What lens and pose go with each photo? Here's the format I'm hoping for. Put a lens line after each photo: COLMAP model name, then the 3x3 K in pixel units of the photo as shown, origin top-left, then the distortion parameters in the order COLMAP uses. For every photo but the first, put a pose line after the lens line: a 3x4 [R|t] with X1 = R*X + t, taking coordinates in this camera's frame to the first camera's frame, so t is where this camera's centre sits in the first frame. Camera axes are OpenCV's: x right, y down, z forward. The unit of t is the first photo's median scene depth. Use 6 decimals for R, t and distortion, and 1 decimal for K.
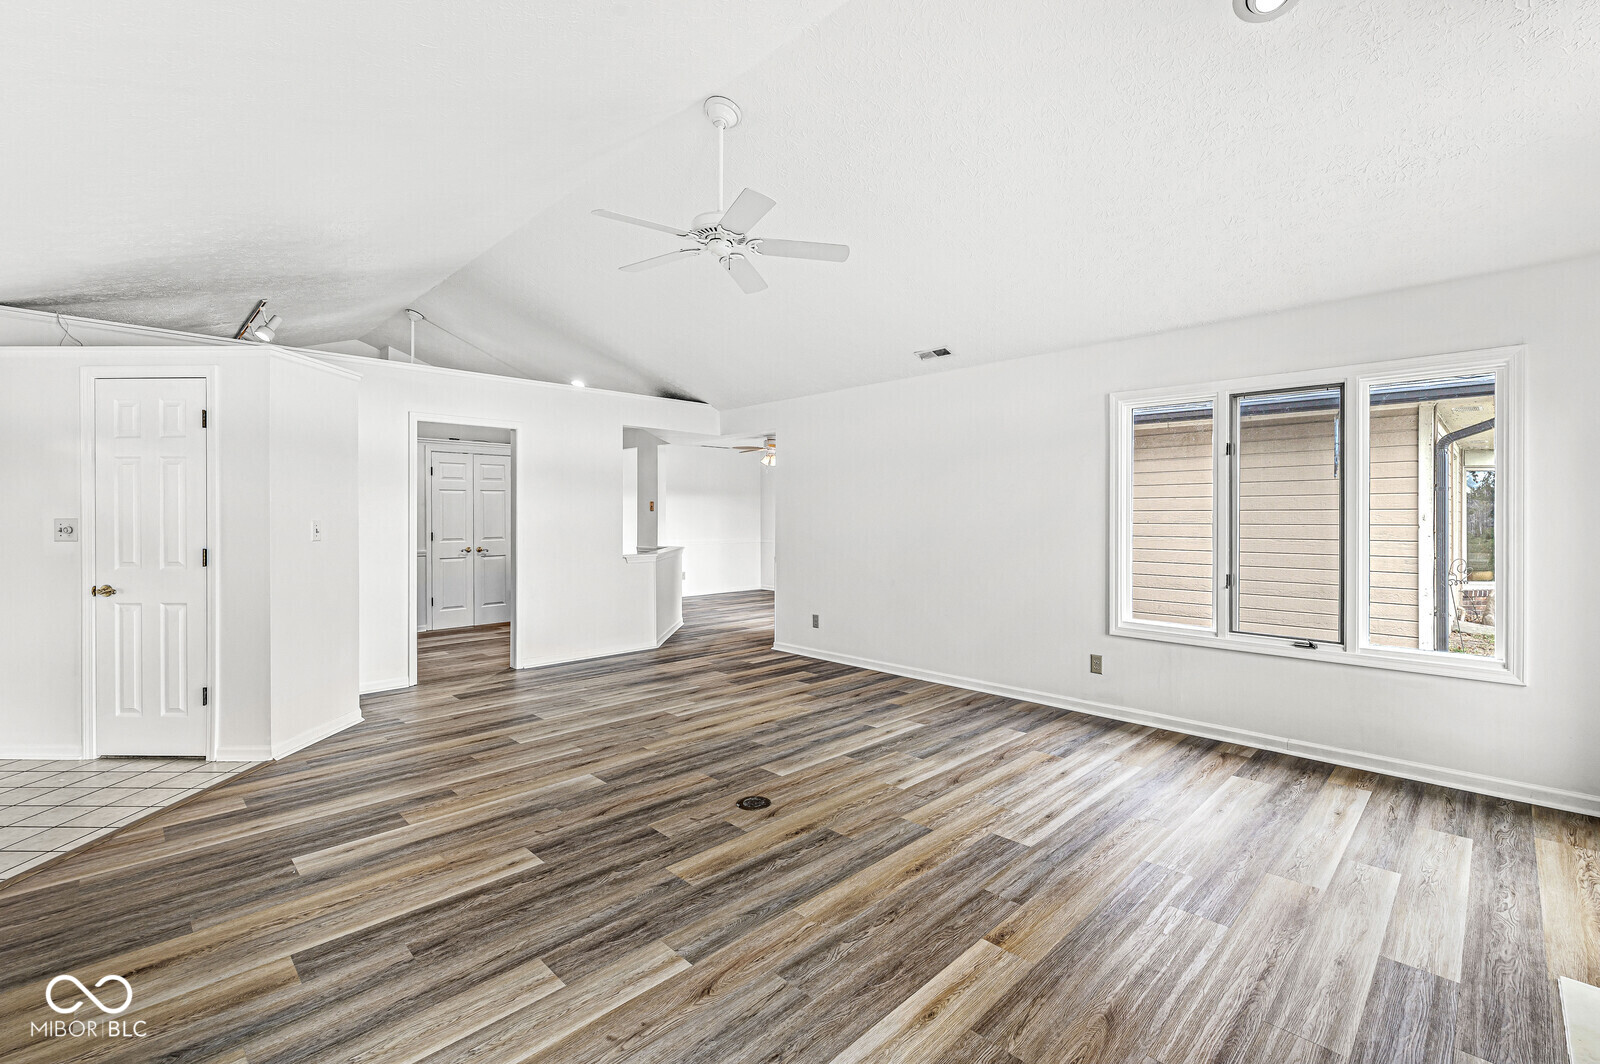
lens RADIAL K [[695.6, 0, 804.8], [0, 695.6, 517.0], [0, 0, 1]] dist [-0.000527, -0.000013]
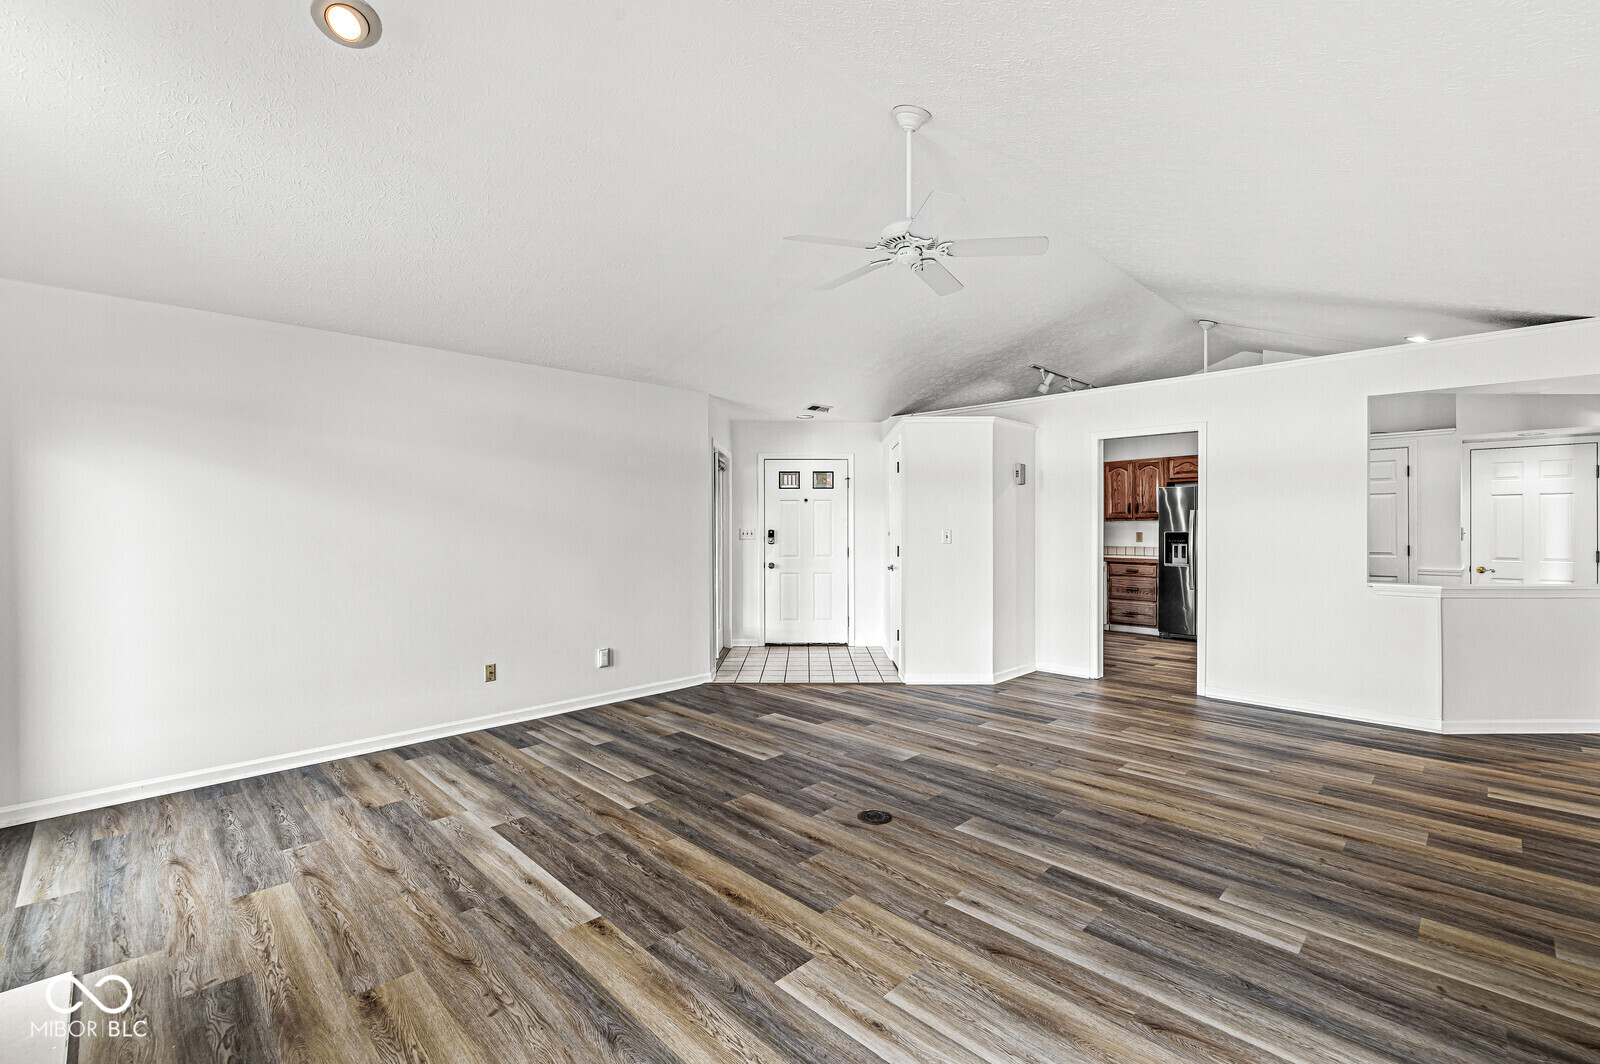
lens RADIAL K [[695.6, 0, 799.8], [0, 695.6, 533.8], [0, 0, 1]] dist [-0.000527, -0.000013]
pose [[-0.006727, 0.011304, -0.999913, 0.817139], [-0.001043, 0.999935, 0.011311, -0.001348], [0.999977, 0.001119, -0.006714, 0.807577]]
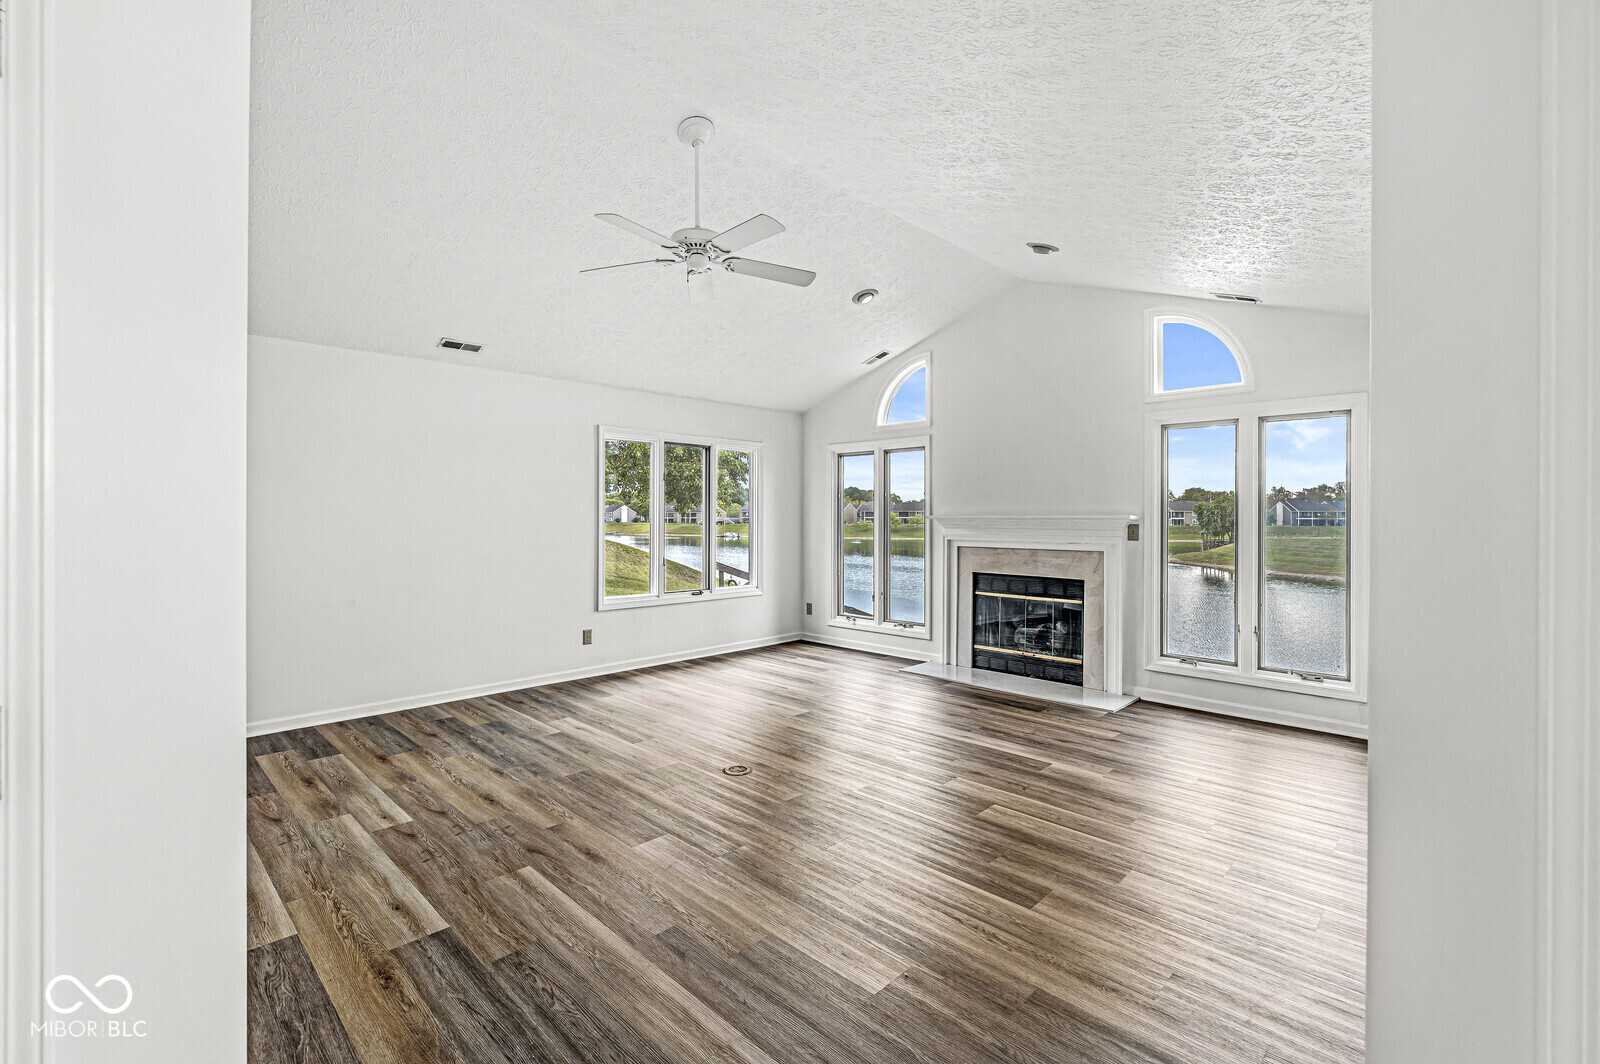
lens RADIAL K [[695.6, 0, 806.5], [0, 695.6, 524.7], [0, 0, 1]] dist [-0.000527, -0.000013]
pose [[-0.012274, -0.010625, 0.999868, -1.091341], [0.000798, 0.999943, 0.010636, -0.004808], [-0.999924, 0.000928, -0.012265, 0.807877]]
